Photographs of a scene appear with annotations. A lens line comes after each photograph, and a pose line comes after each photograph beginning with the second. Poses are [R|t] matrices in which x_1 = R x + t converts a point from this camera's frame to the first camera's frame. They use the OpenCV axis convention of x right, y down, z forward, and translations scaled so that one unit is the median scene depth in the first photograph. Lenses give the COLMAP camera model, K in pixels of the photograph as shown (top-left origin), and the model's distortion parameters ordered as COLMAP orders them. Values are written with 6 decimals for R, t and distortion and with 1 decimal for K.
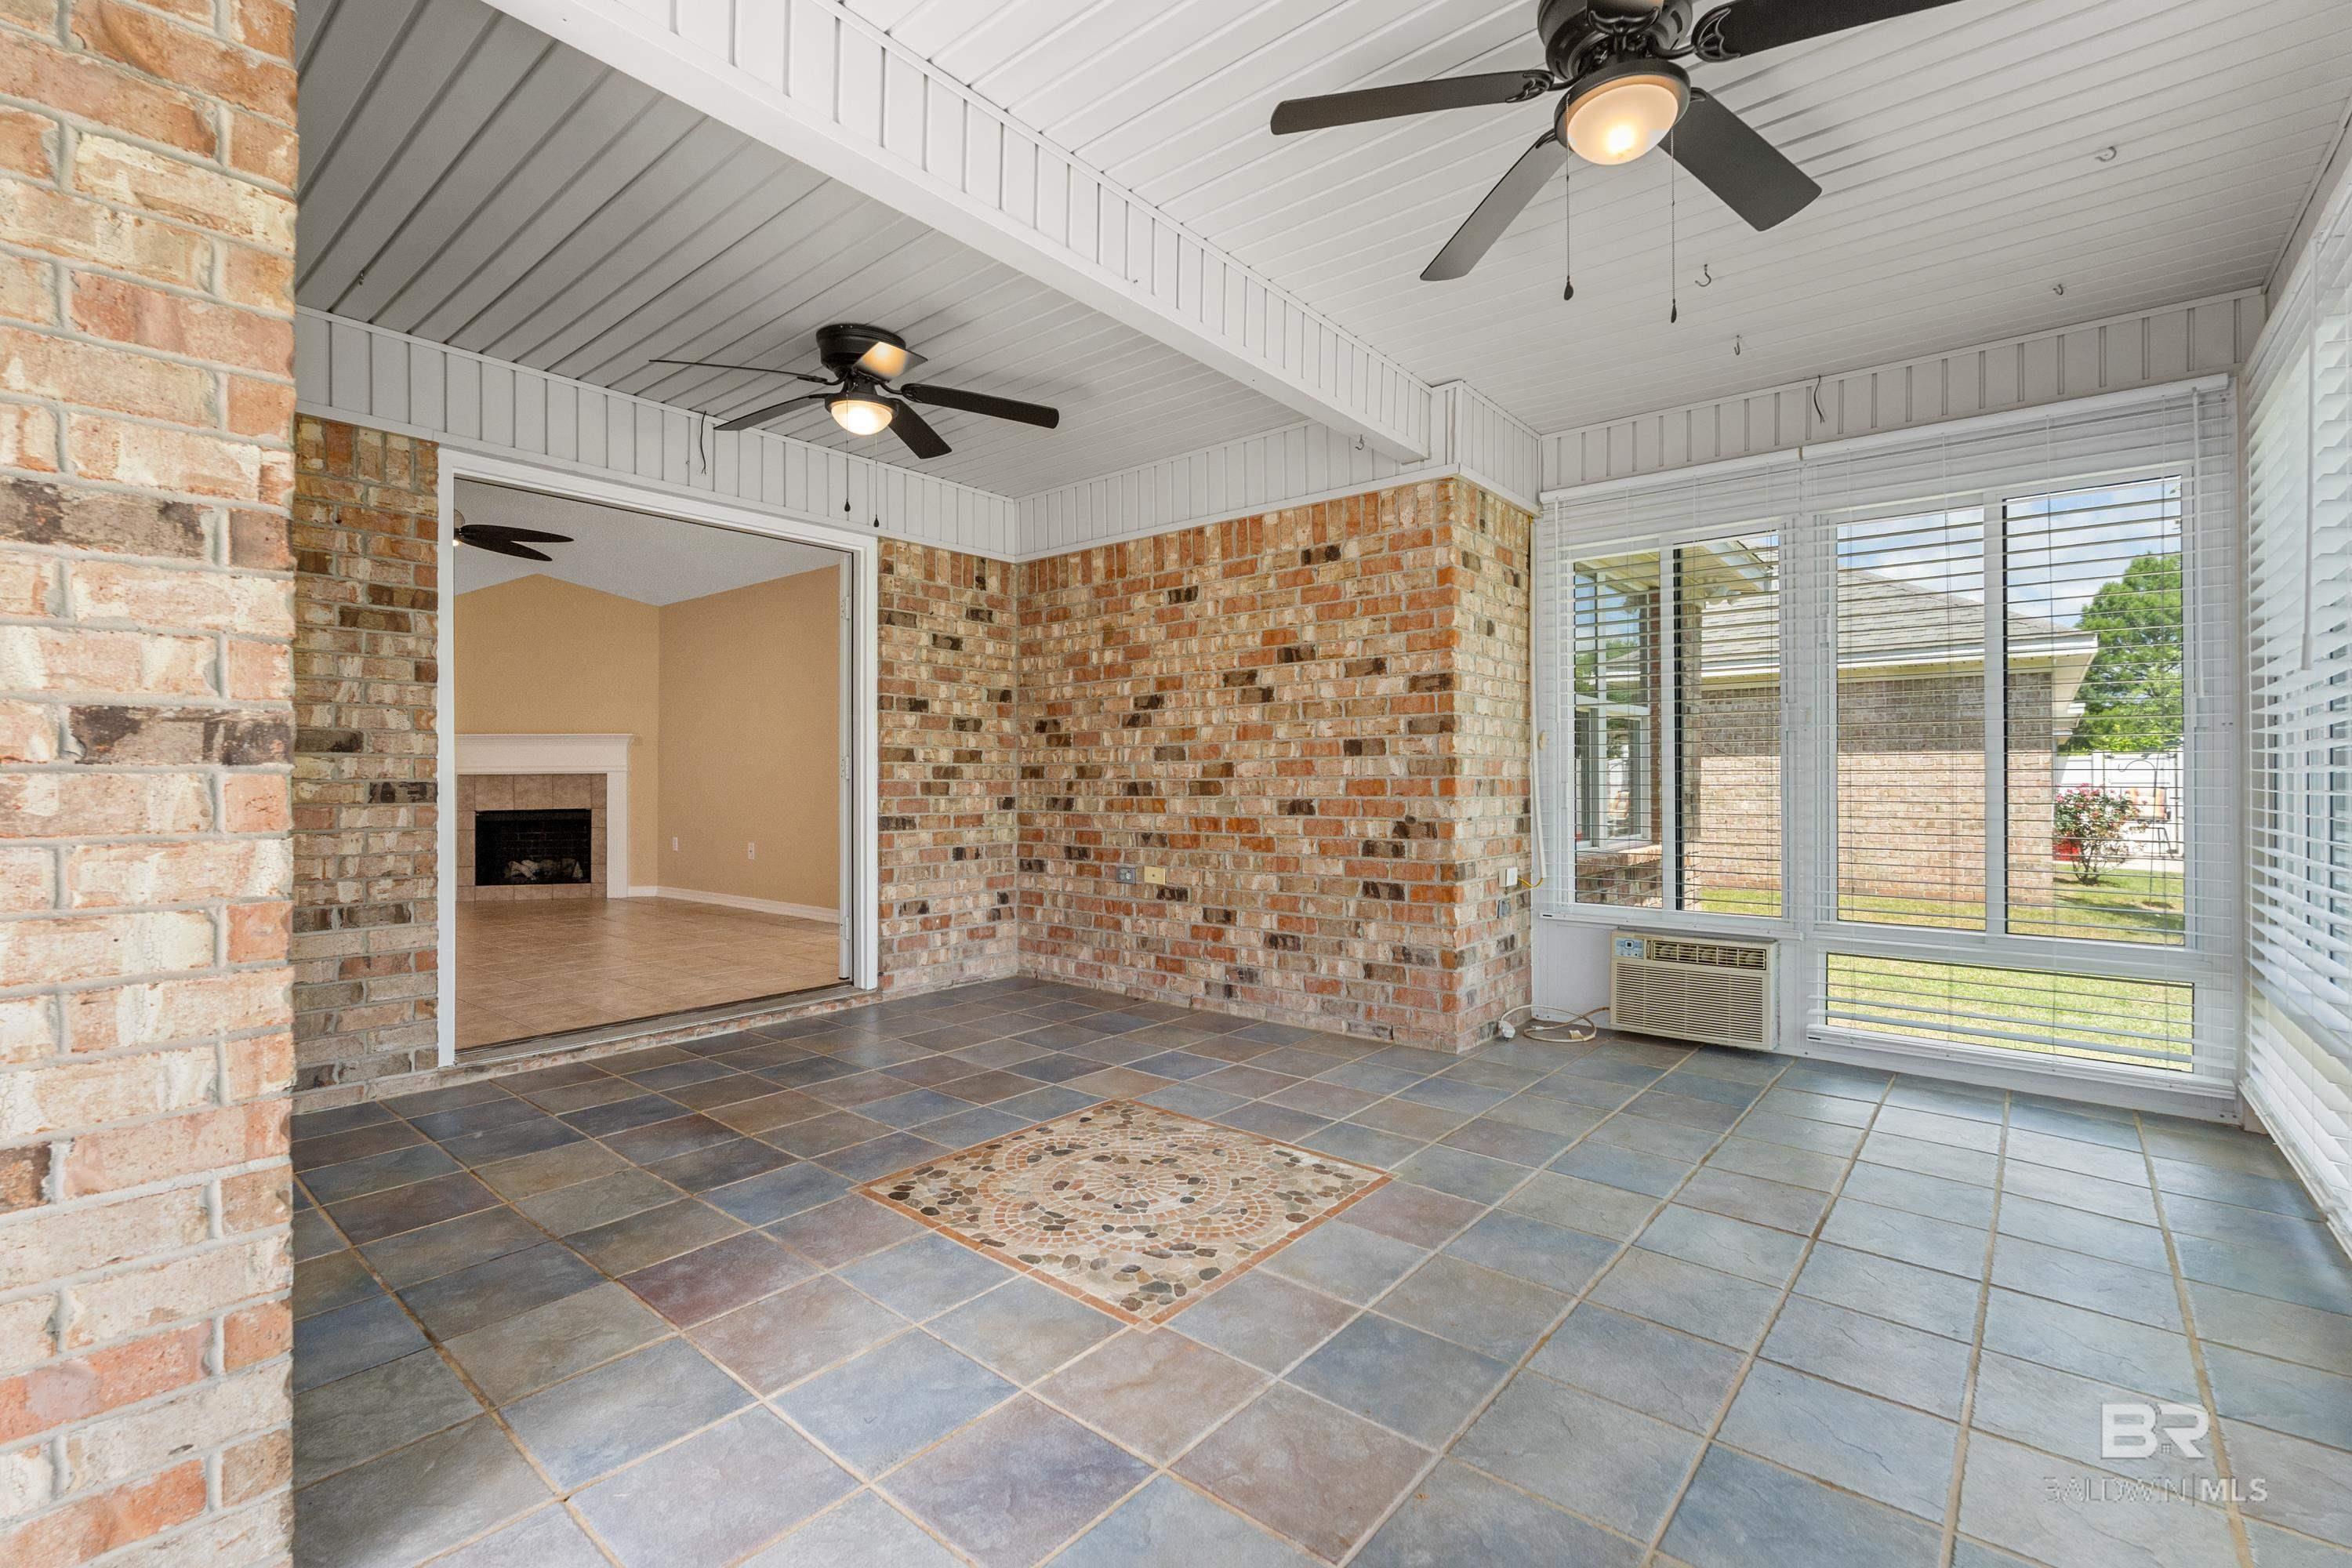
lens RADIAL K [[1044.8, 0, 1173.5], [0, 1044.8, 779.3], [0, 0, 1]] dist [0.001737, -0.000001]
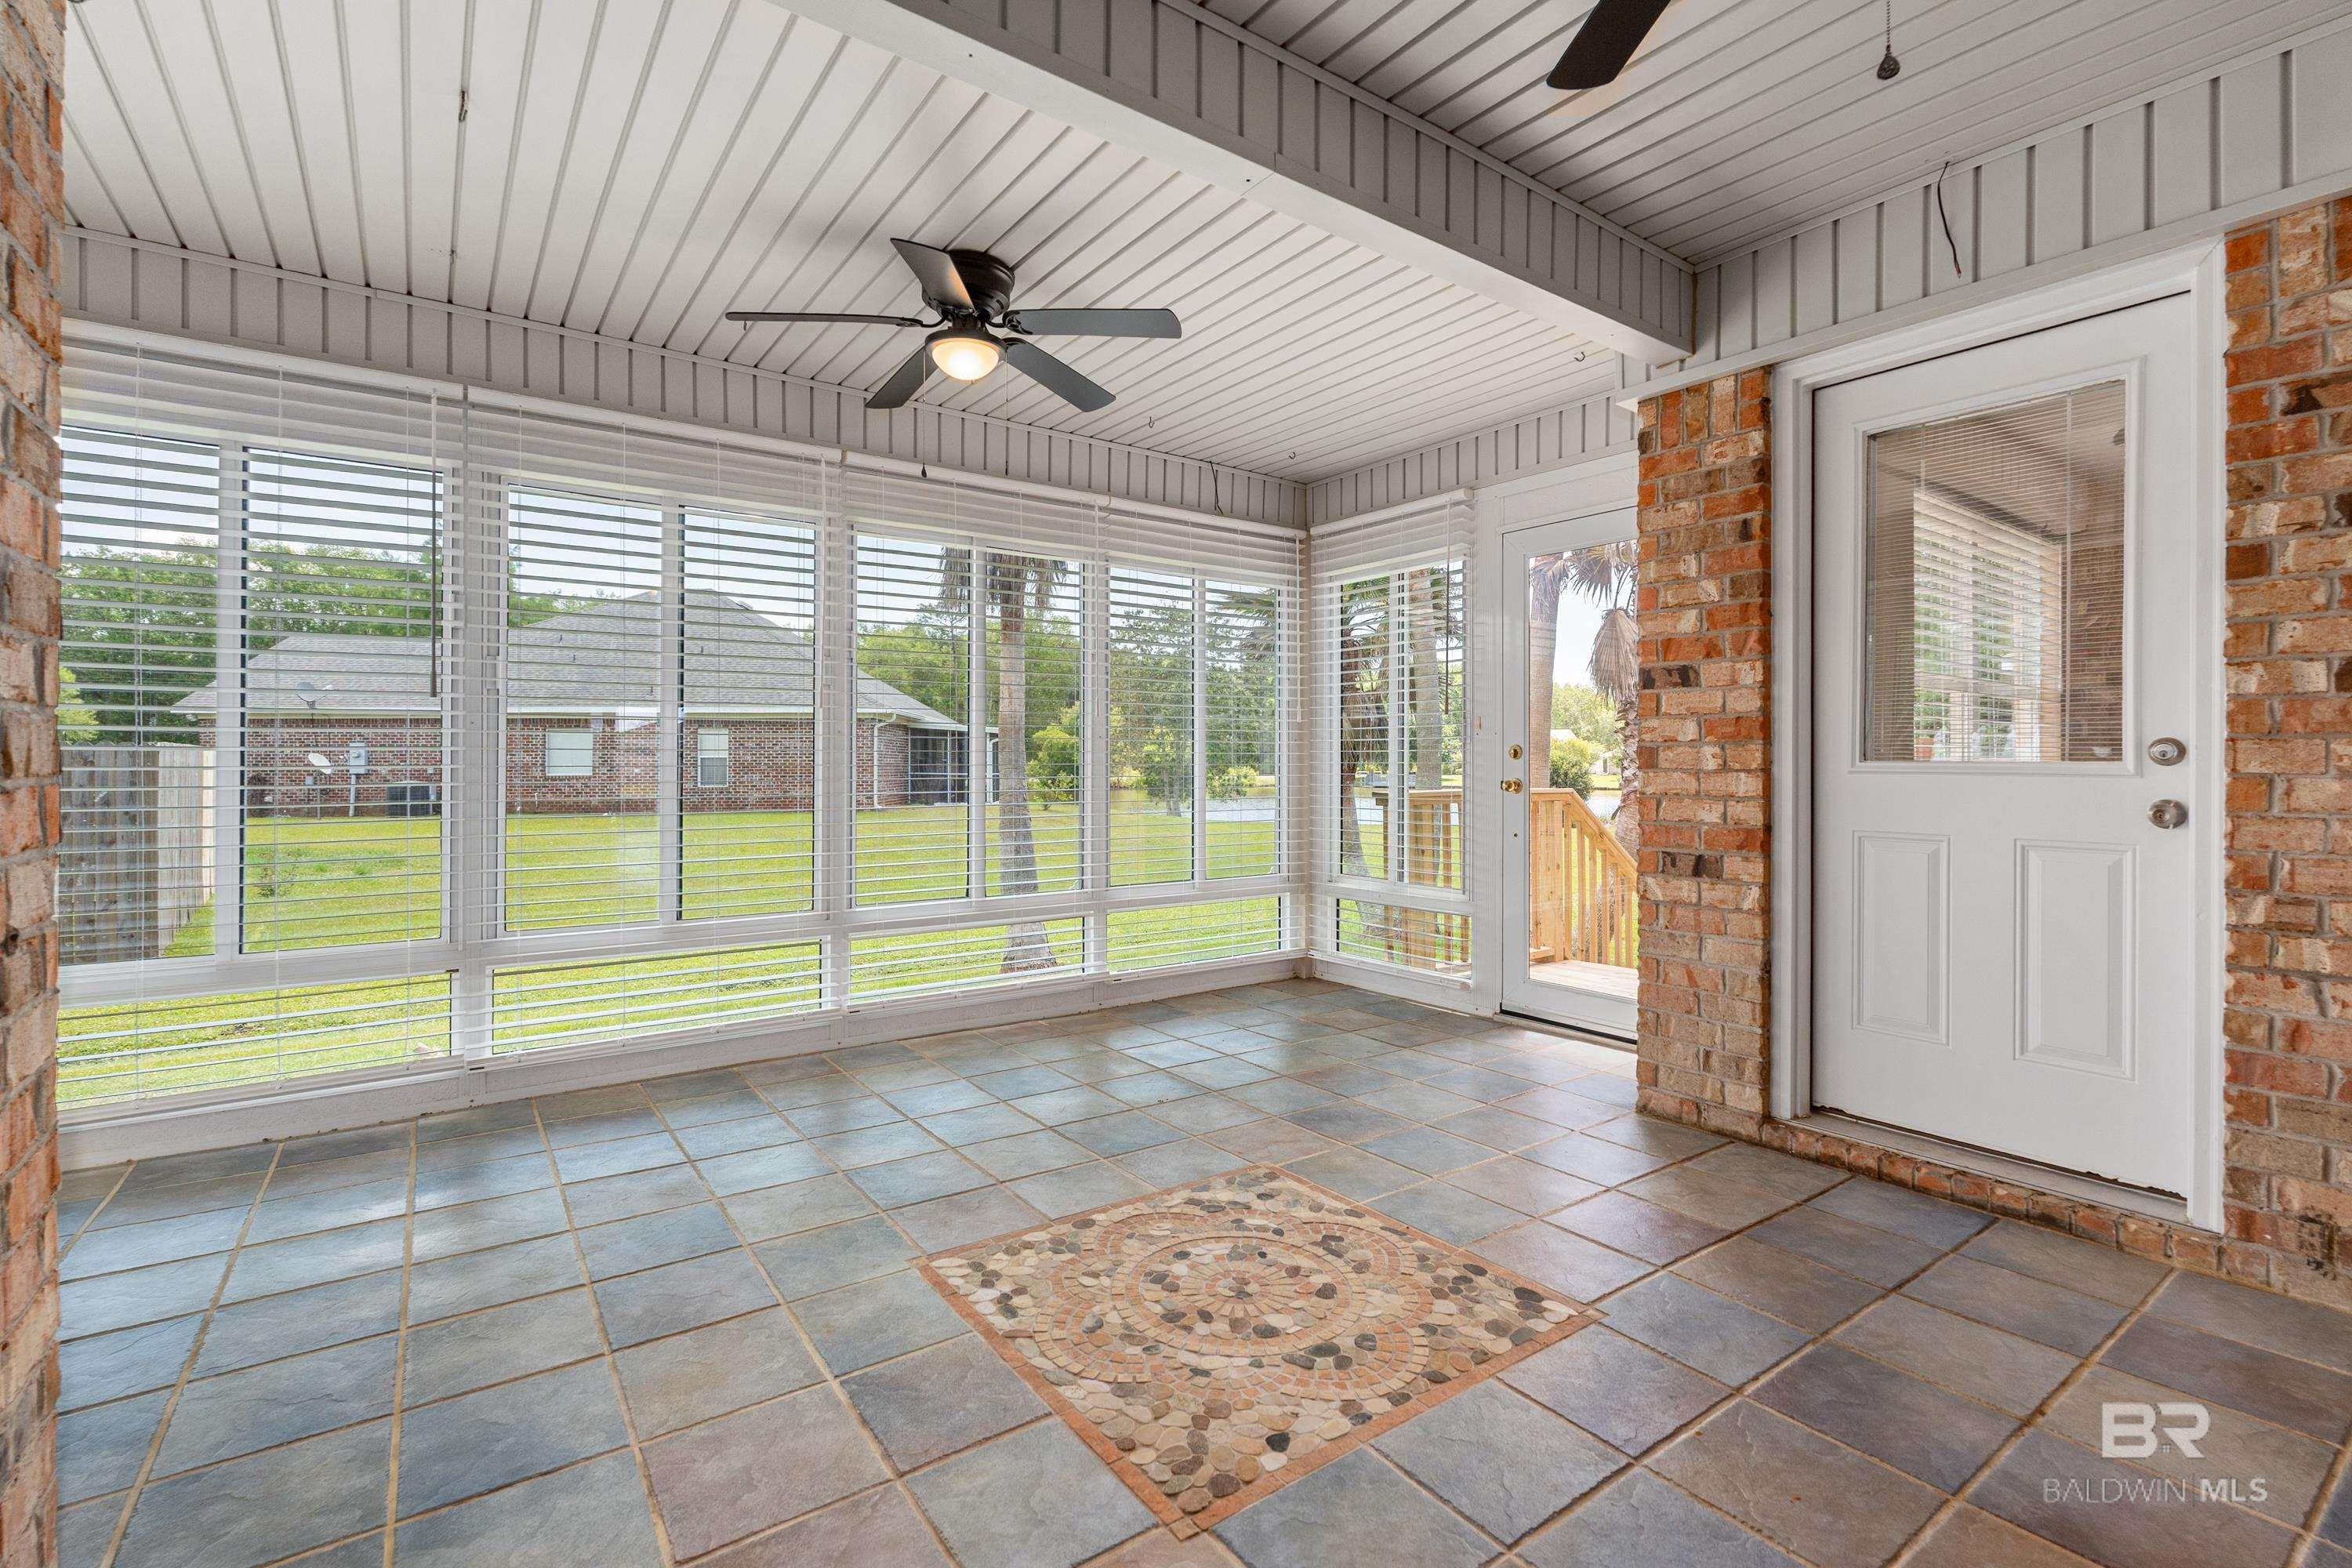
lens RADIAL K [[1044.8, 0, 1173.8], [0, 1044.8, 773.9], [0, 0, 1]] dist [0.001737, -0.000001]
pose [[-0.968477, -0.002488, 0.249089, -0.194369], [-0.001691, 0.999993, 0.003416, -0.005479], [-0.249096, 0.002887, -0.968475, 1.814753]]
